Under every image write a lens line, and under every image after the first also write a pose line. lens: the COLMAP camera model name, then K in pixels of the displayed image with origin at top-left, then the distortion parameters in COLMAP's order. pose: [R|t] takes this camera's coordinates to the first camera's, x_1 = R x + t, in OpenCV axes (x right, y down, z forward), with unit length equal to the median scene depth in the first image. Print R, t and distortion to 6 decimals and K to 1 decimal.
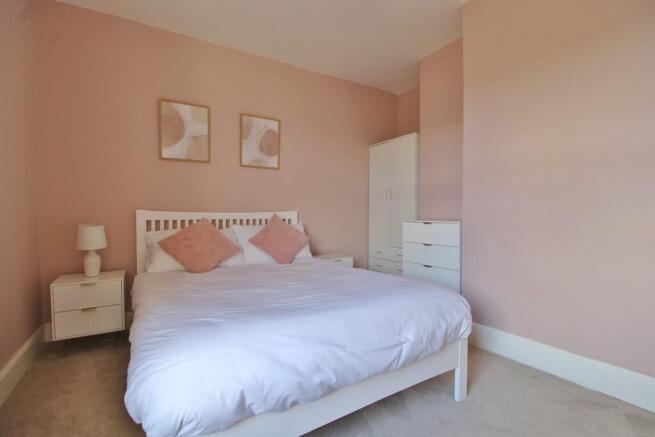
lens RADIAL K [[305.1, 0, 326.9], [0, 305.1, 217.6], [0, 0, 1]] dist [-0.001643, -0.000226]
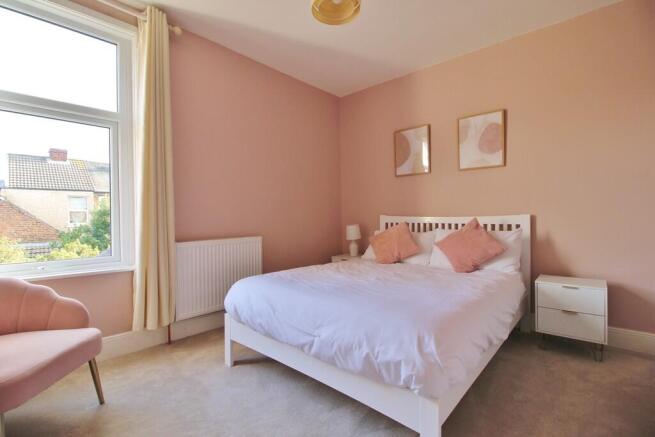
lens RADIAL K [[305.1, 0, 326.6], [0, 305.1, 217.6], [0, 0, 1]] dist [-0.001643, -0.000226]
pose [[0.258211, 0.004249, -0.966079, 0.657622], [-0.006105, 0.999978, 0.002766, -0.015638], [0.966069, 0.005184, 0.258231, 0.362960]]
